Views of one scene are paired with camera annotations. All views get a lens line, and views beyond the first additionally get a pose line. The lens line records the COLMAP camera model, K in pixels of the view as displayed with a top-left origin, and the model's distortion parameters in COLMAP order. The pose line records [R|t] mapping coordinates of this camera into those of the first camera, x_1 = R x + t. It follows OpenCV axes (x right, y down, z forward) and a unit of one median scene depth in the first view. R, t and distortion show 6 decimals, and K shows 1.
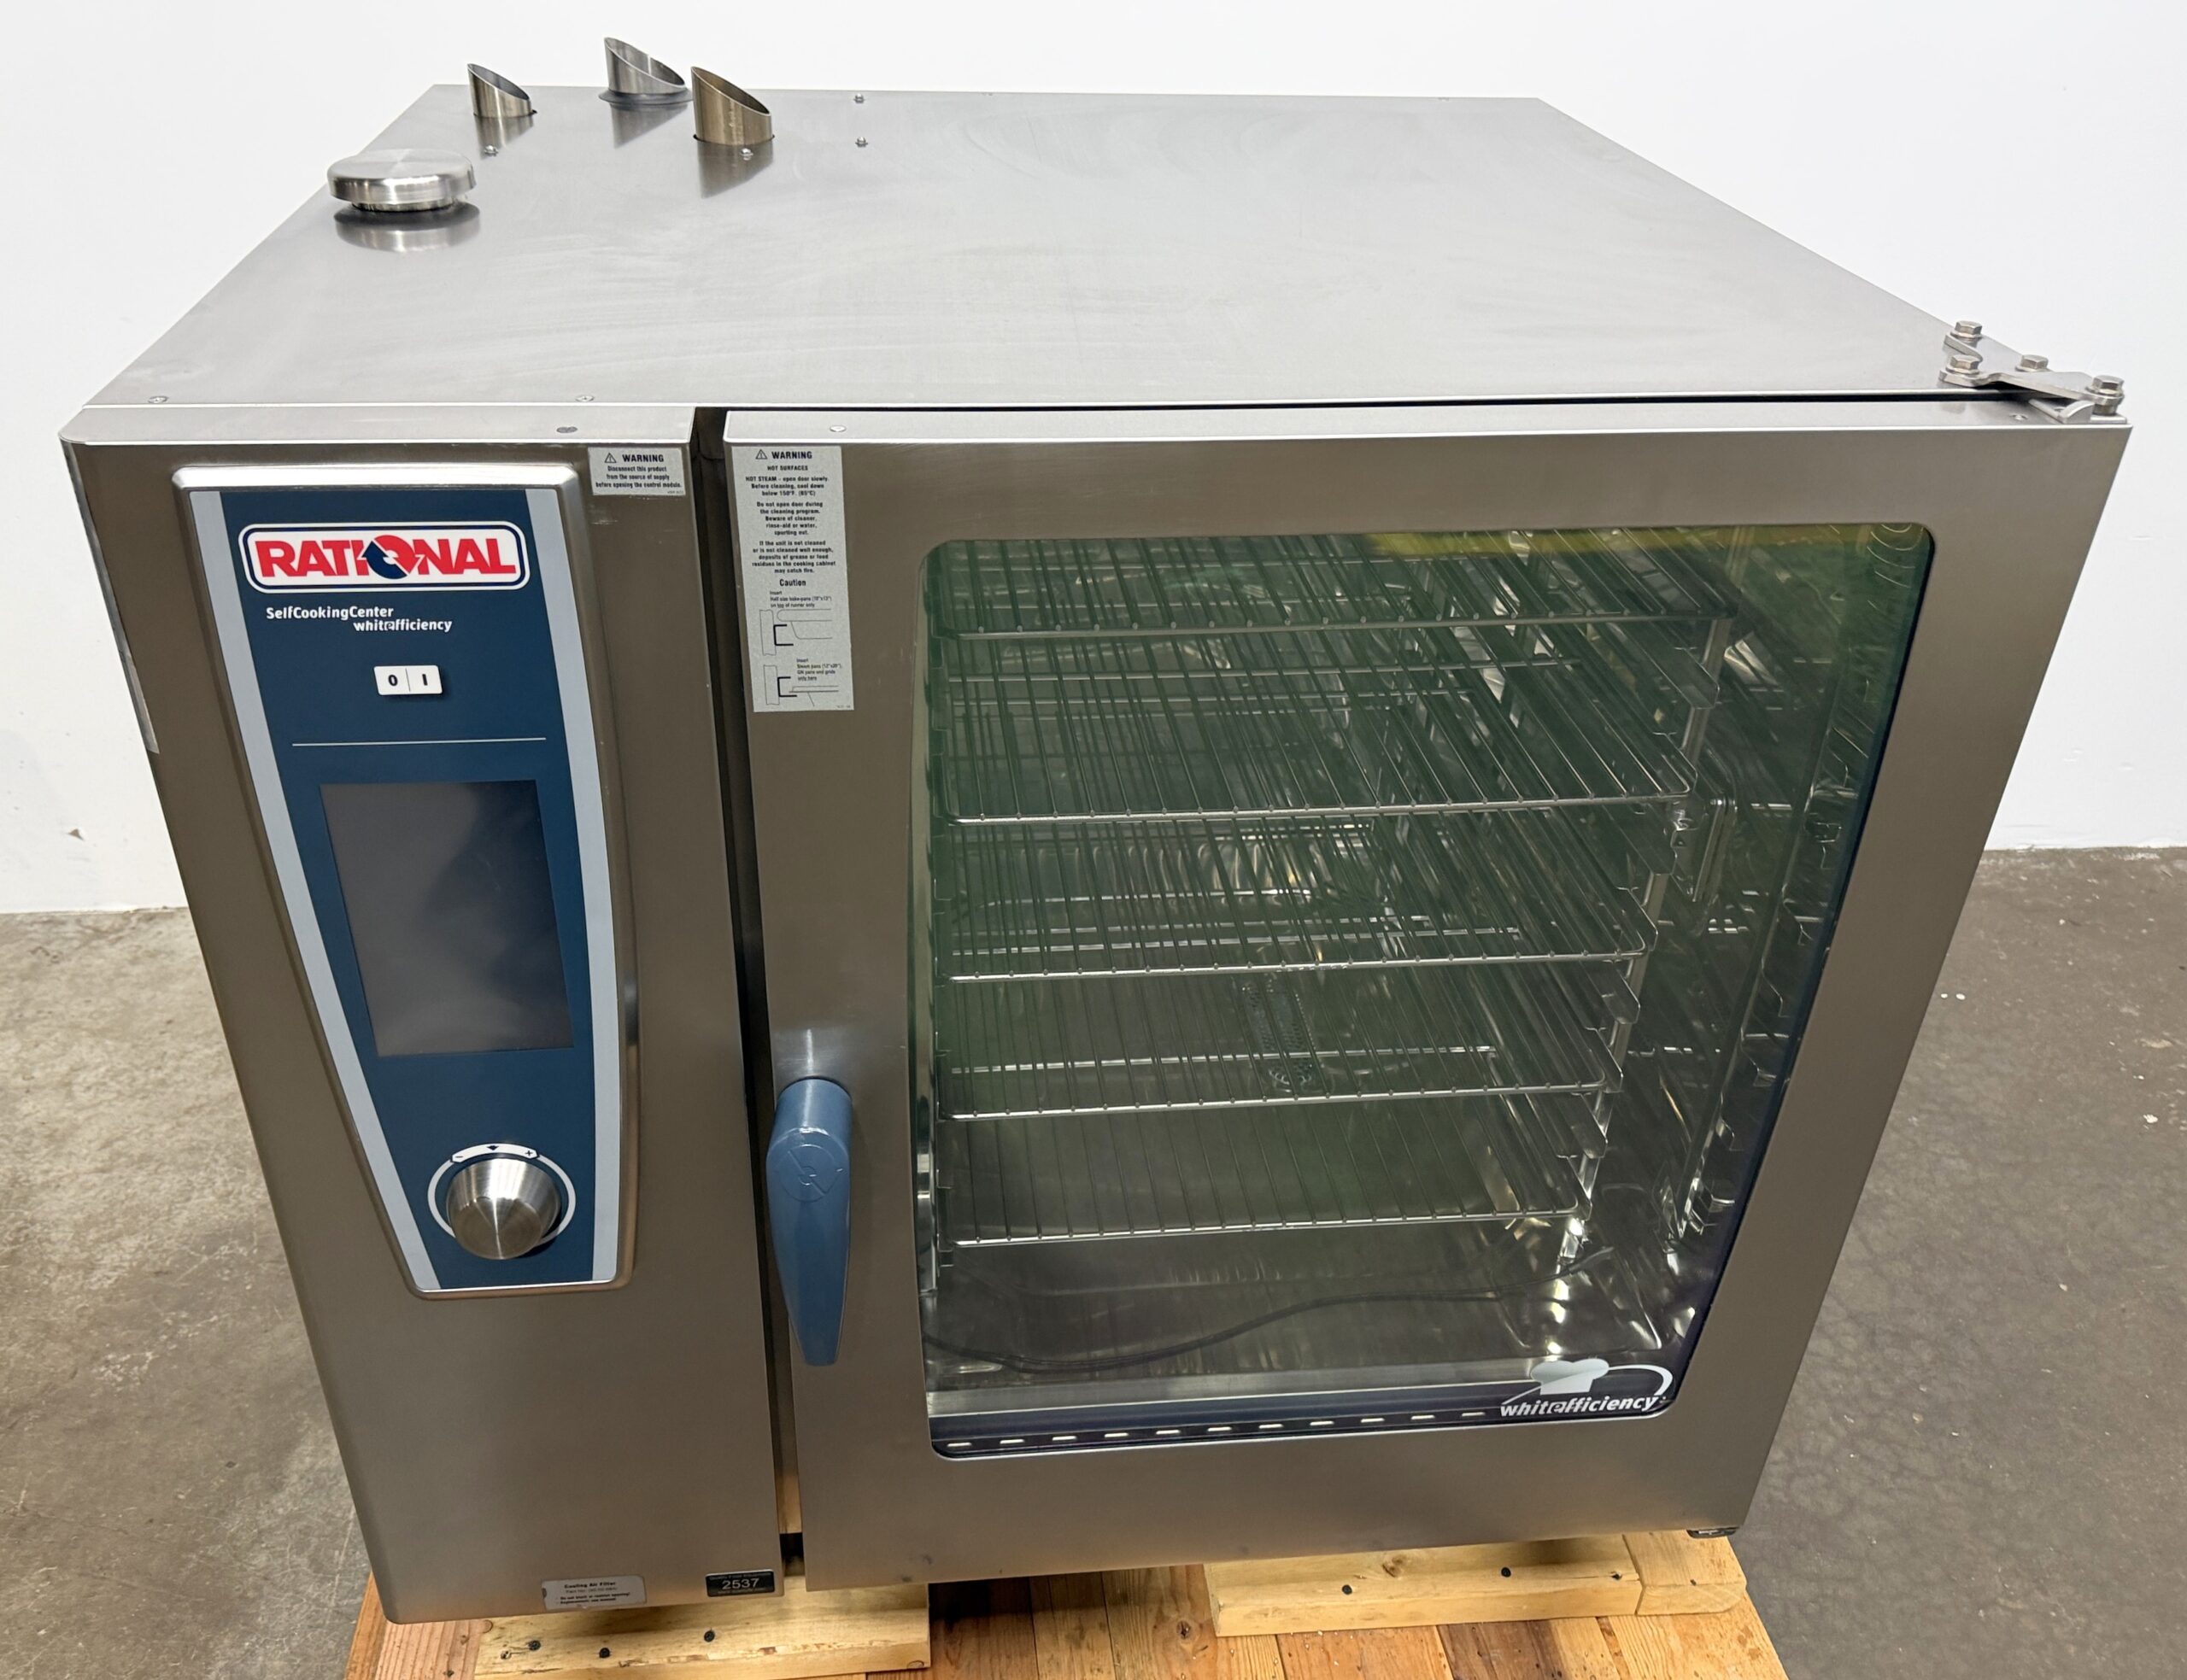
lens RADIAL K [[1766.1, 0, 1093.0], [0, 1766.1, 798.7], [0, 0, 1]] dist [0.038523, -0.064654]
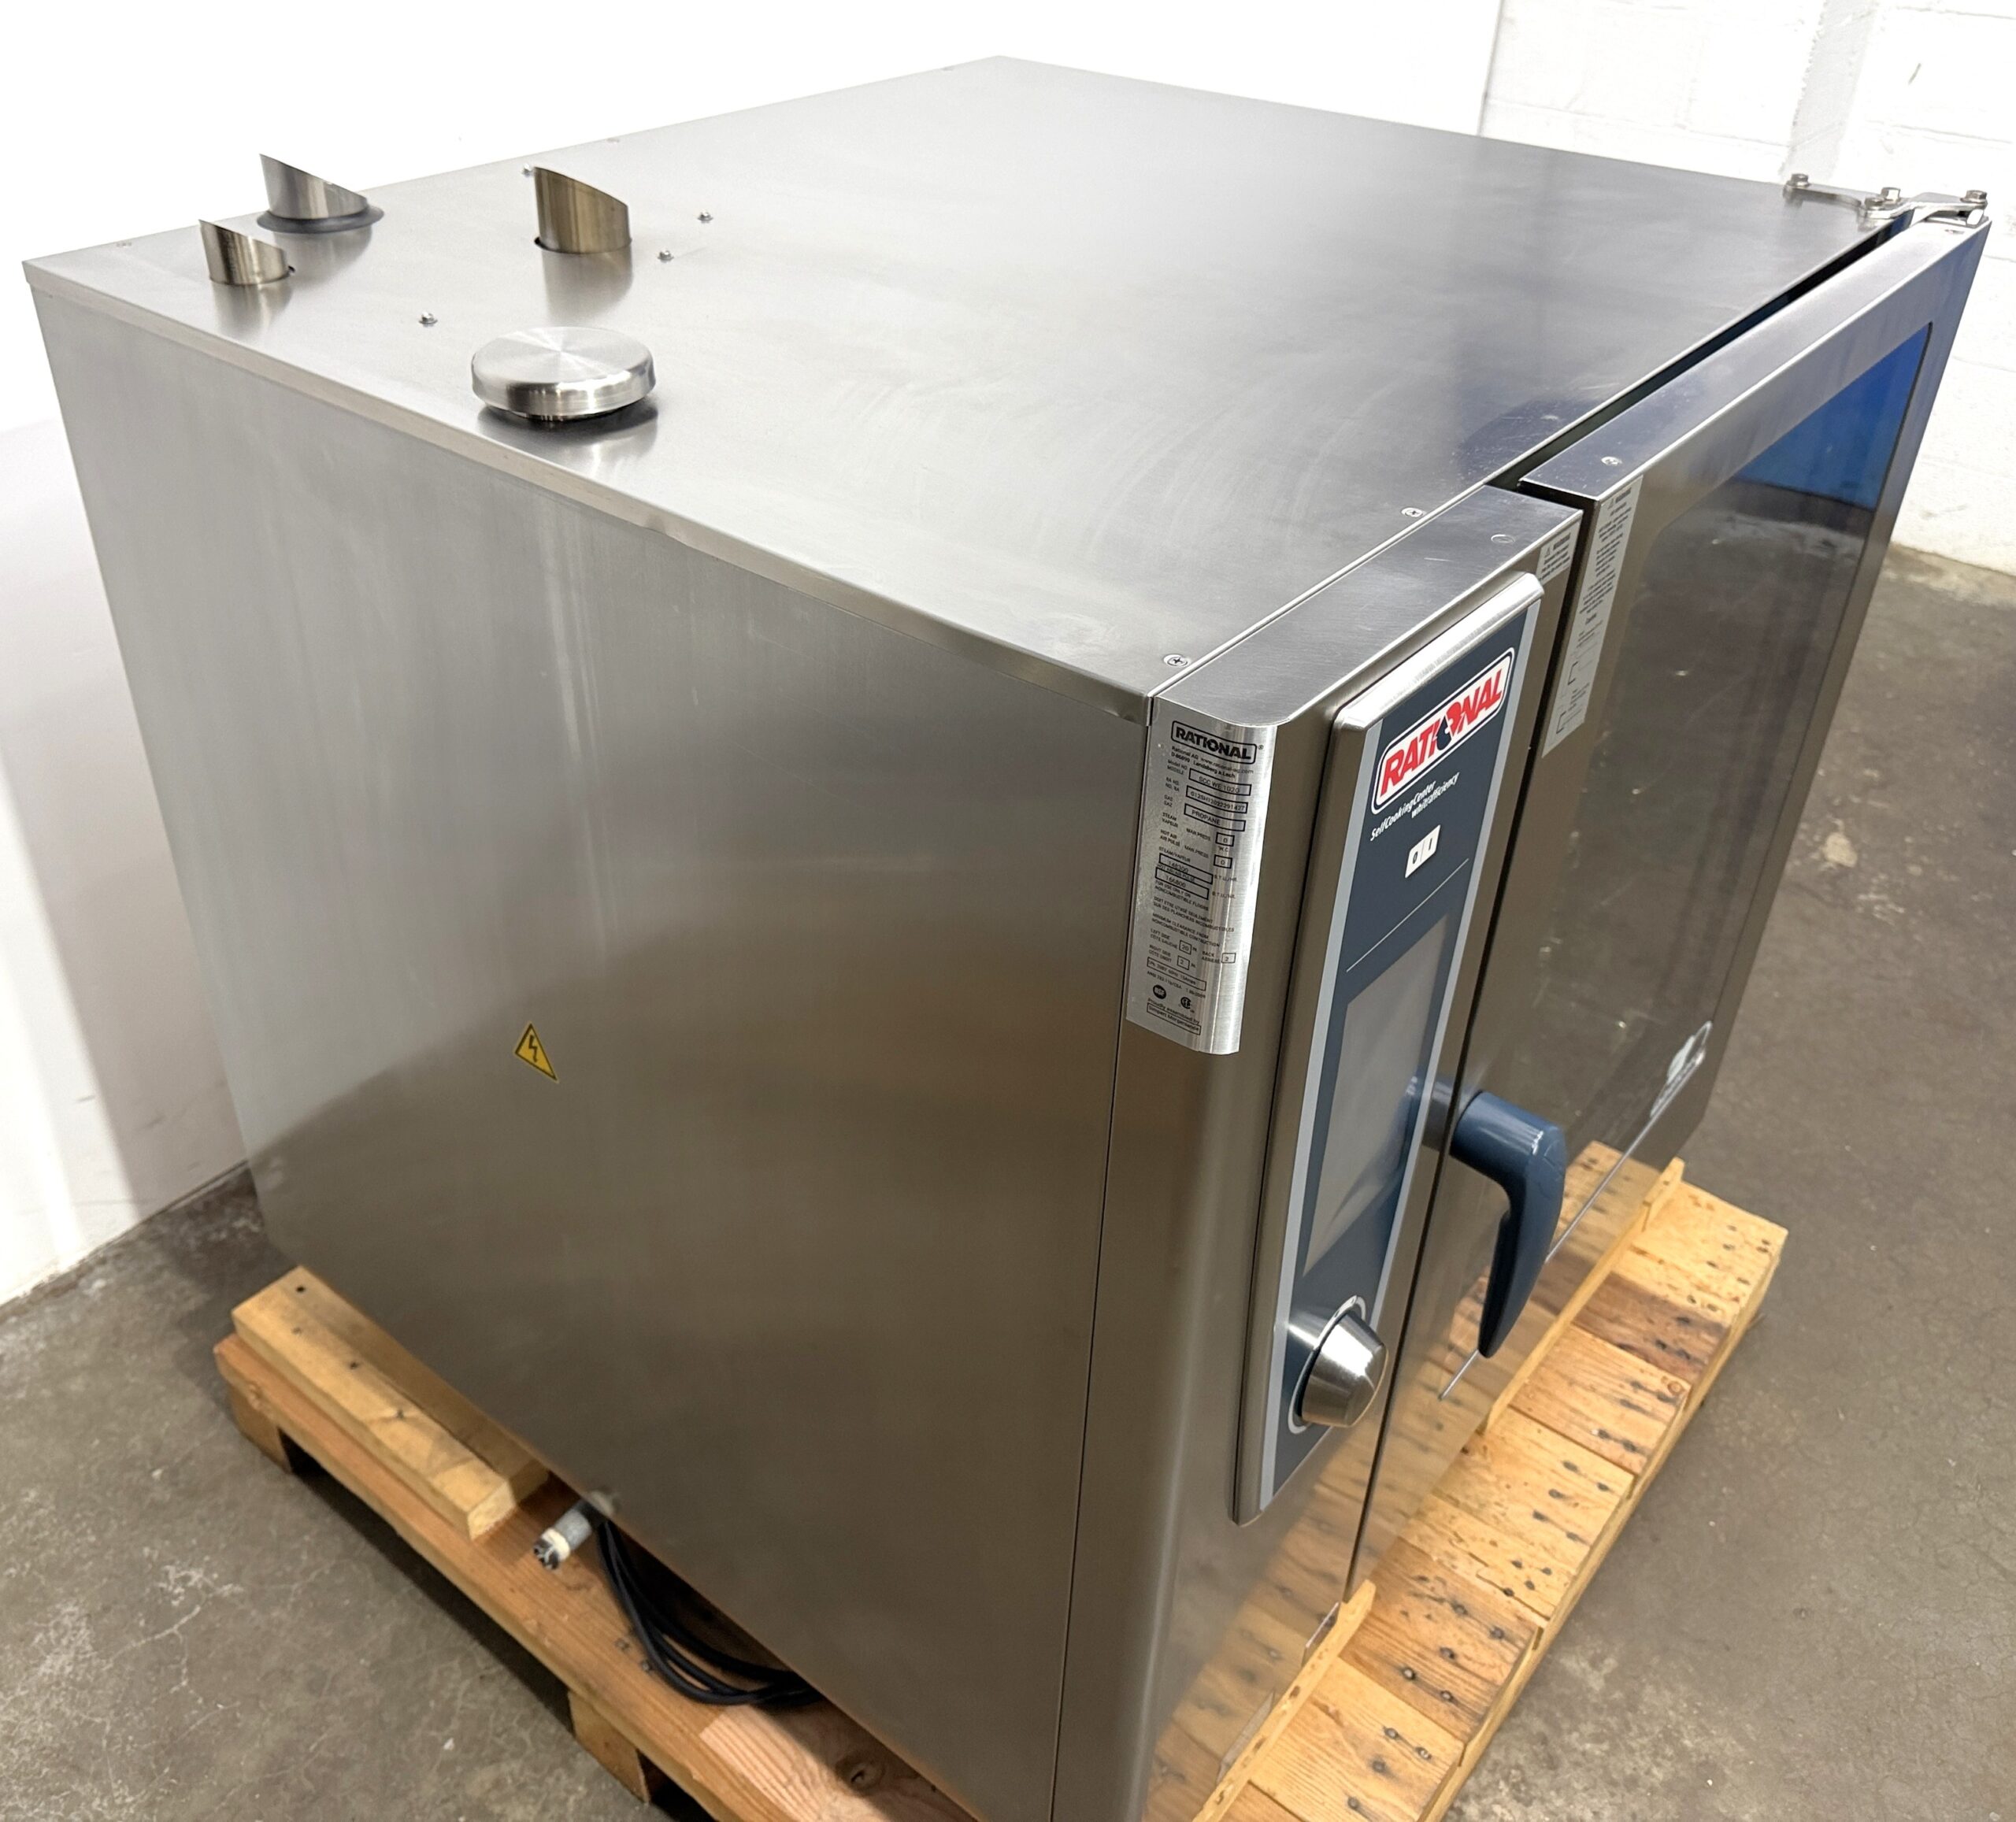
lens RADIAL K [[1826.6, 0, 937.1], [0, 1826.6, 835.8], [0, 0, 1]] dist [0.006123, -0.013206]
pose [[0.719221, -0.399466, 0.568461, -1.134183], [0.370831, 0.912610, 0.172128, -0.341024], [-0.587542, 0.087005, 0.804502, 0.382035]]
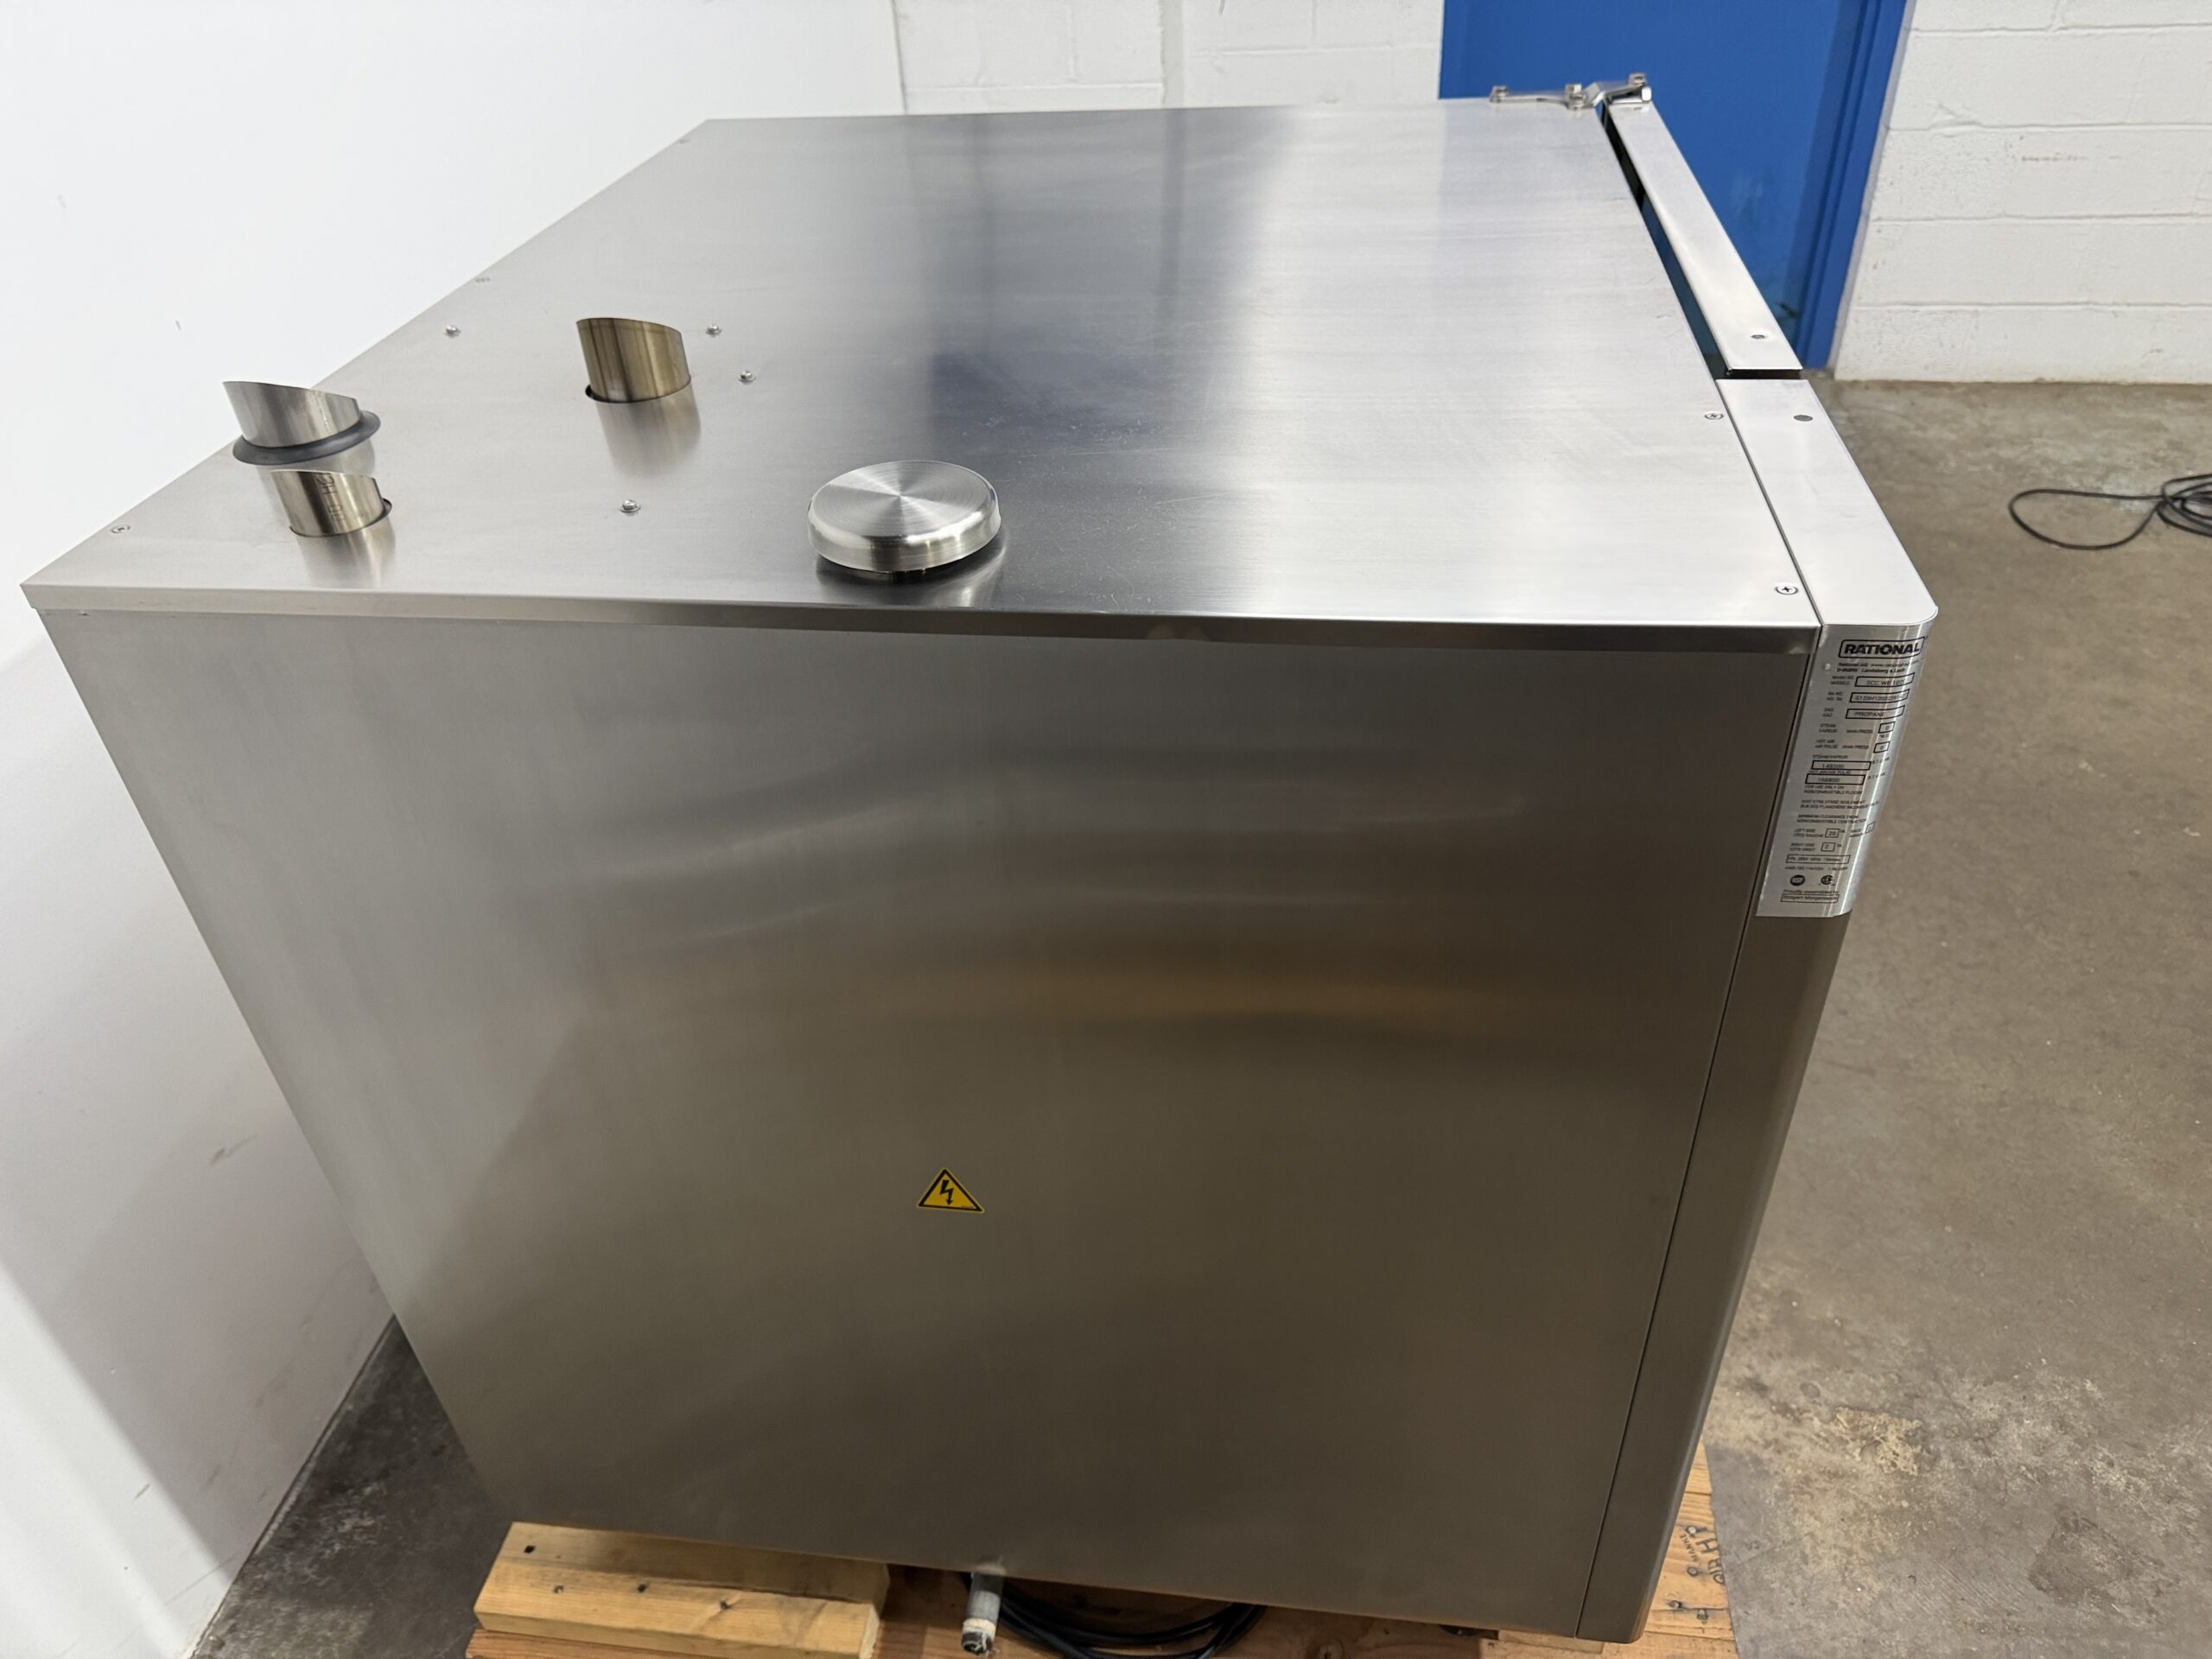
lens RADIAL K [[1577.9, 0, 1106.0], [0, 1577.9, 829.5], [0, 0, 1]] dist [-0.005886, 0.001360]
pose [[0.247799, -0.614178, 0.749254, -1.309209], [0.557267, 0.722987, 0.408342, -0.670146], [-0.792495, 0.316348, 0.521417, 0.896140]]
